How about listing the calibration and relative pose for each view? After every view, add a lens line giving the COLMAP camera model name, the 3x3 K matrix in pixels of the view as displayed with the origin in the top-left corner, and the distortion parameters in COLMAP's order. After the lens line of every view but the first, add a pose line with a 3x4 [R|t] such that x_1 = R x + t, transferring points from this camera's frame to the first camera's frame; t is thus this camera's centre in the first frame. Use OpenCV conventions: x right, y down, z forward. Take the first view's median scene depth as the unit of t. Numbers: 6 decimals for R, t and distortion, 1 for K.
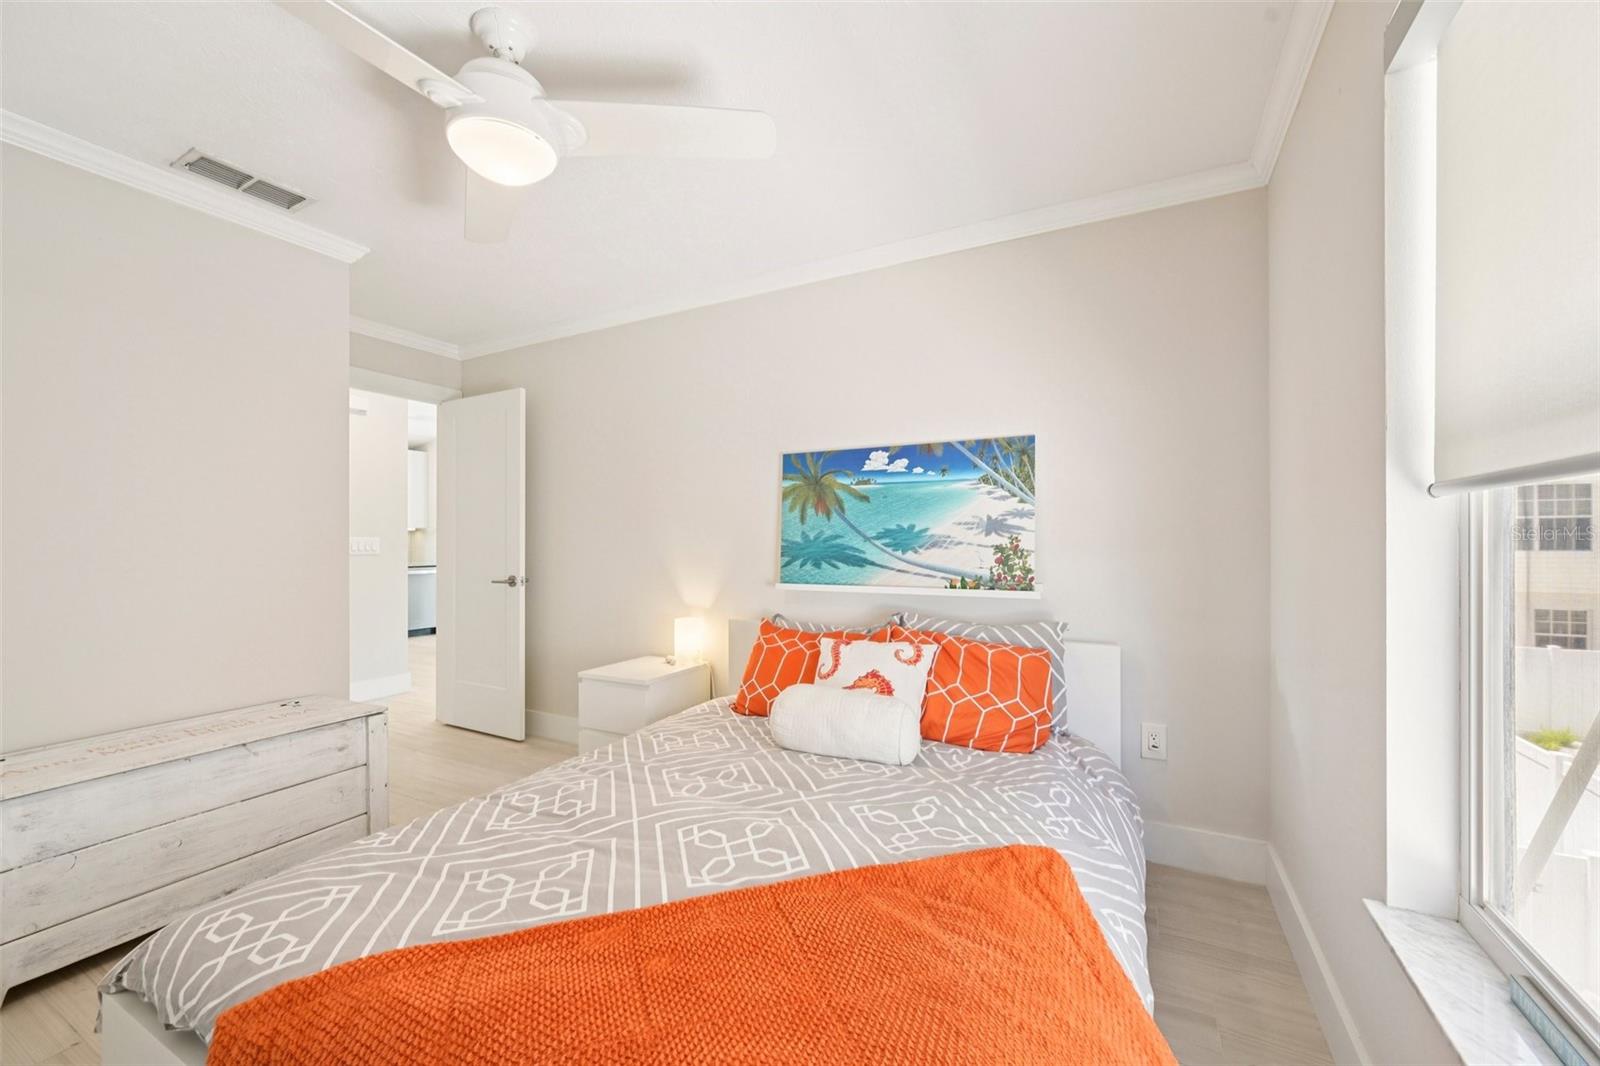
lens RADIAL K [[630.0, 0, 803.4], [0, 630.0, 540.4], [0, 0, 1]] dist [-0.001207, 0.000404]
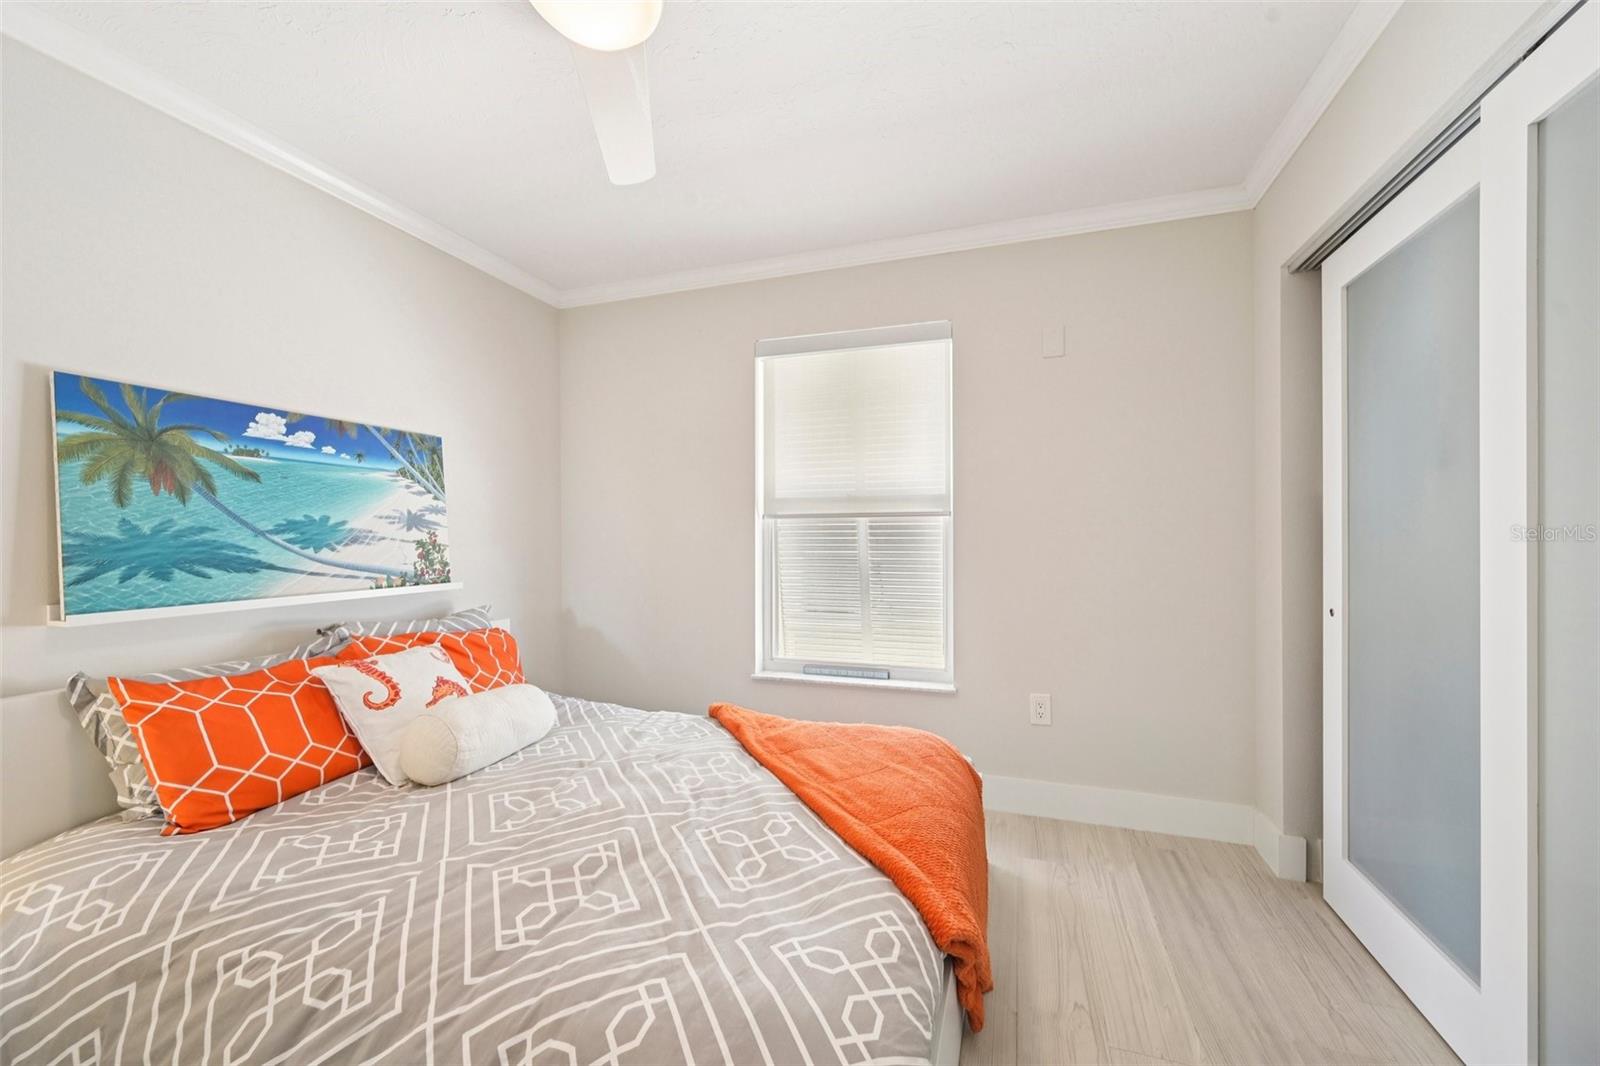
lens RADIAL K [[630.0, 0, 803.4], [0, 630.0, 540.4], [0, 0, 1]] dist [-0.001207, 0.000404]
pose [[-0.153085, -0.005024, 0.988200, -0.731388], [0.001630, 0.999984, 0.005337, 0.003242], [-0.988212, 0.002428, -0.153075, 0.519209]]
